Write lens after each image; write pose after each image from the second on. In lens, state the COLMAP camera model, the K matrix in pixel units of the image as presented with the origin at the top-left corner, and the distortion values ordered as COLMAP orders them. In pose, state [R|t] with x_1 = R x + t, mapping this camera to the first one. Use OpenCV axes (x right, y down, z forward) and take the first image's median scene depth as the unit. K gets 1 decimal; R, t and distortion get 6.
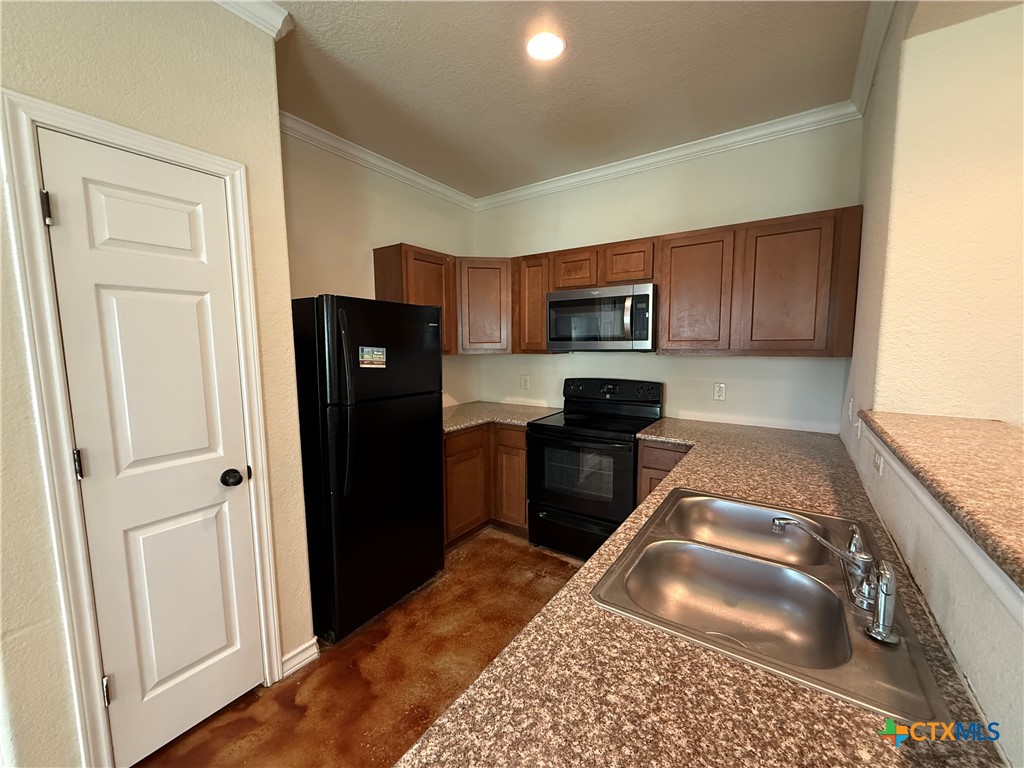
lens RADIAL K [[407.0, 0, 508.5], [0, 407.0, 384.8], [0, 0, 1]] dist [-0.001845, 0.001082]
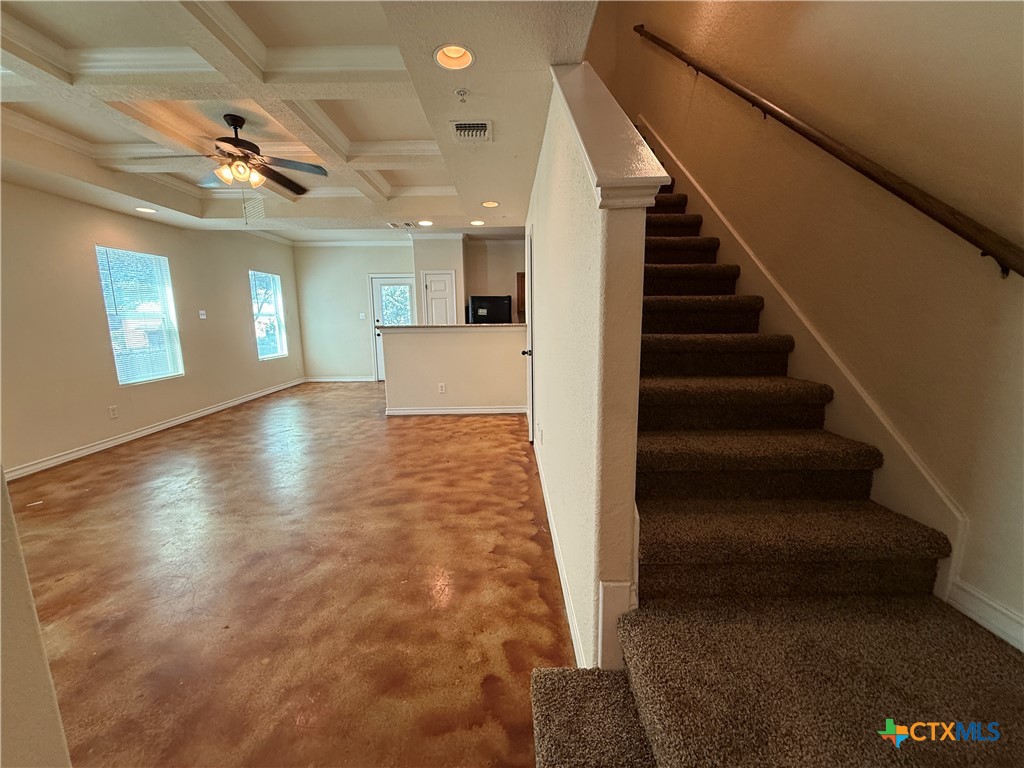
lens RADIAL K [[407.0, 0, 508.7], [0, 407.0, 382.9], [0, 0, 1]] dist [-0.001845, 0.001082]
pose [[0.574525, 0.130070, -0.808086, 2.295342], [-0.074773, 0.991505, 0.106432, 0.131640], [0.815065, -0.000725, 0.579370, -0.763754]]
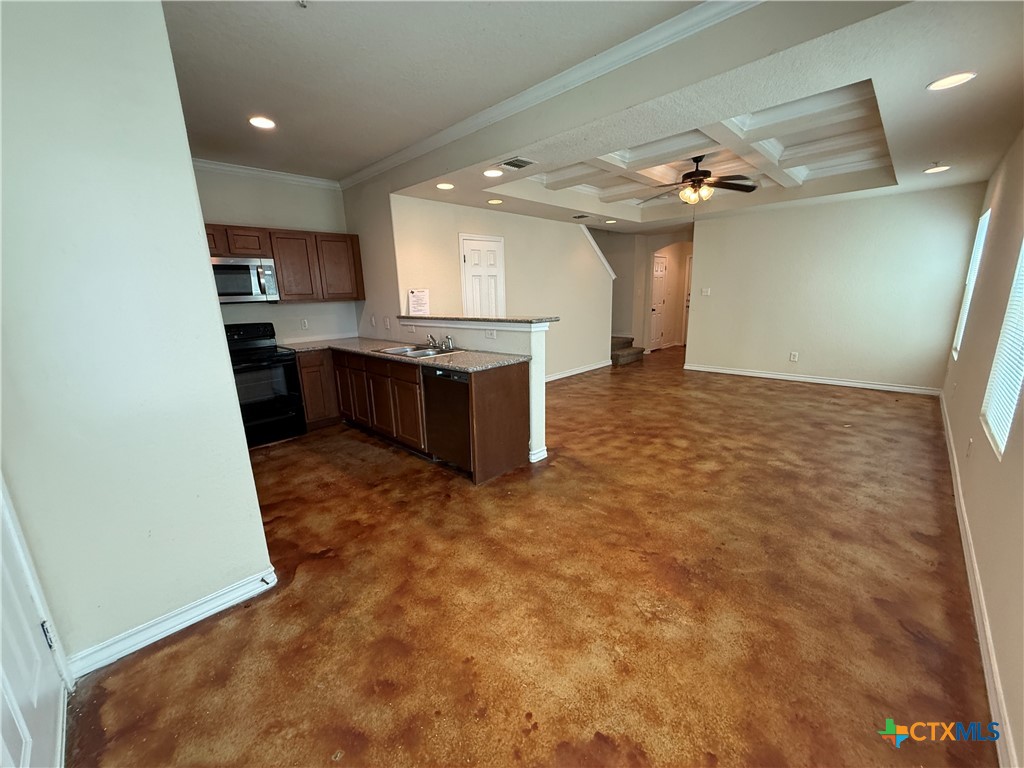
lens RADIAL K [[407.0, 0, 510.2], [0, 407.0, 384.1], [0, 0, 1]] dist [-0.001845, 0.001082]
pose [[0.167453, -0.219104, 0.961225, -1.191413], [0.131155, 0.971276, 0.198547, 0.039123], [-0.977117, 0.092822, 0.191380, -0.196725]]
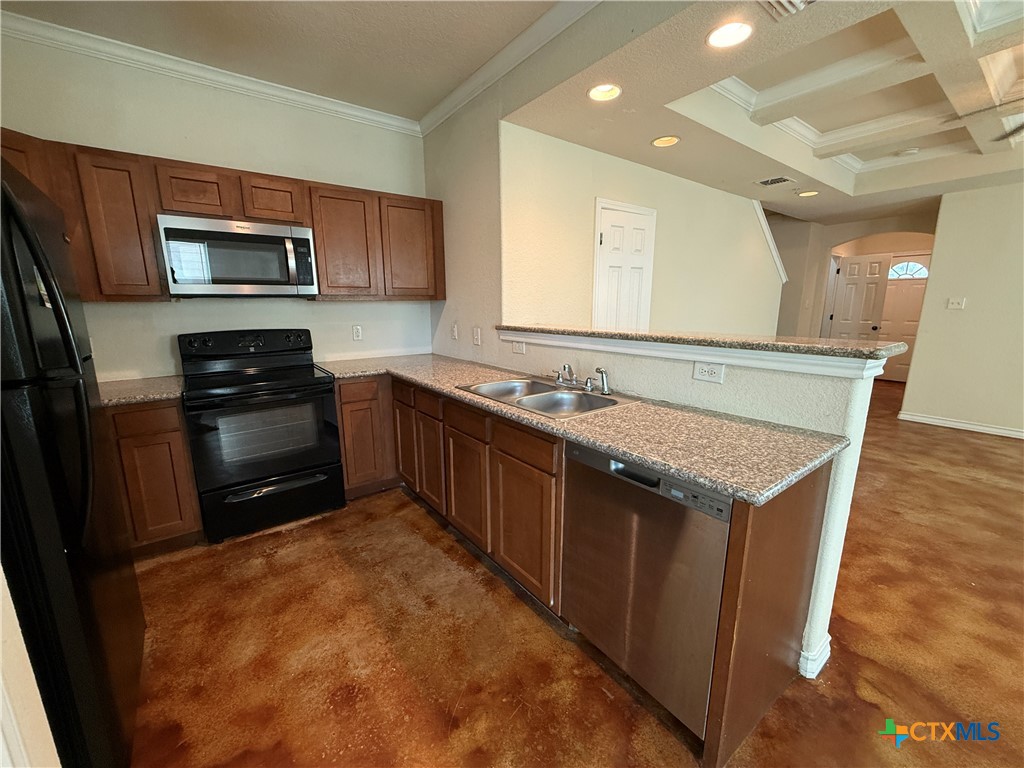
lens RADIAL K [[407.0, 0, 511.7], [0, 407.0, 384.7], [0, 0, 1]] dist [-0.001845, 0.001082]
pose [[0.320350, -0.183648, 0.929327, -0.516792], [0.100942, 0.982061, 0.159272, 0.024353], [-0.941906, 0.042786, 0.333141, 0.209561]]
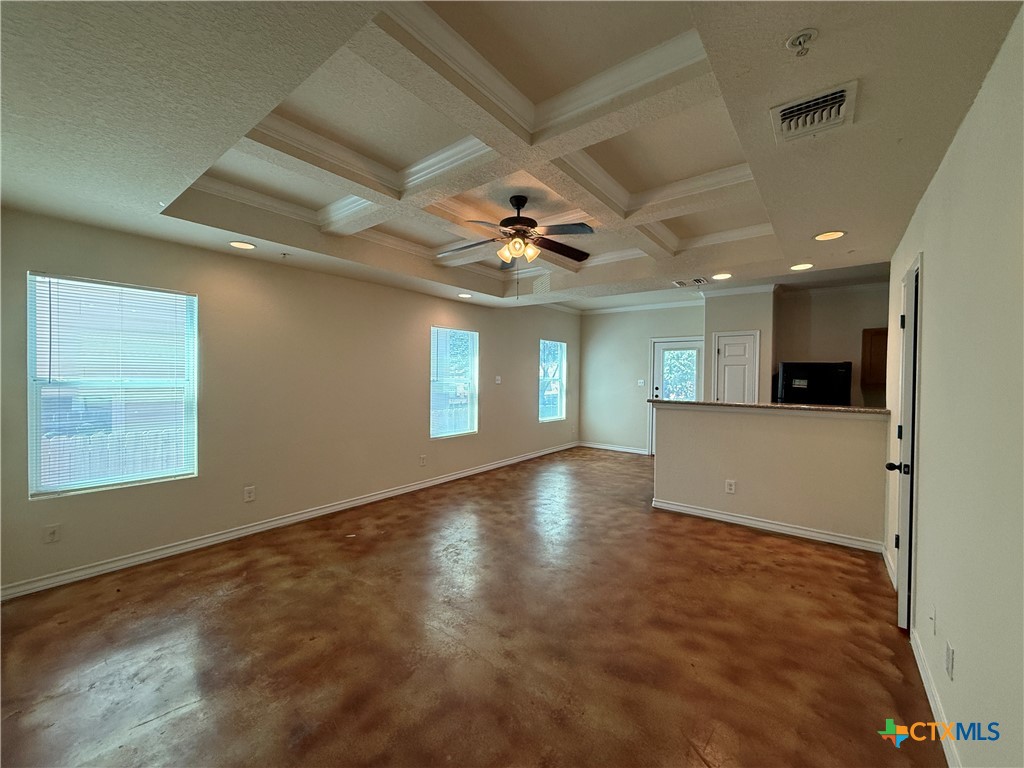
lens RADIAL K [[407.0, 0, 509.7], [0, 407.0, 385.3], [0, 0, 1]] dist [-0.001845, 0.001082]
pose [[-0.060082, 0.027309, -0.997820, 1.991738], [-0.114646, 0.992822, 0.034075, 0.061422], [0.991588, 0.116443, -0.056520, -0.620916]]
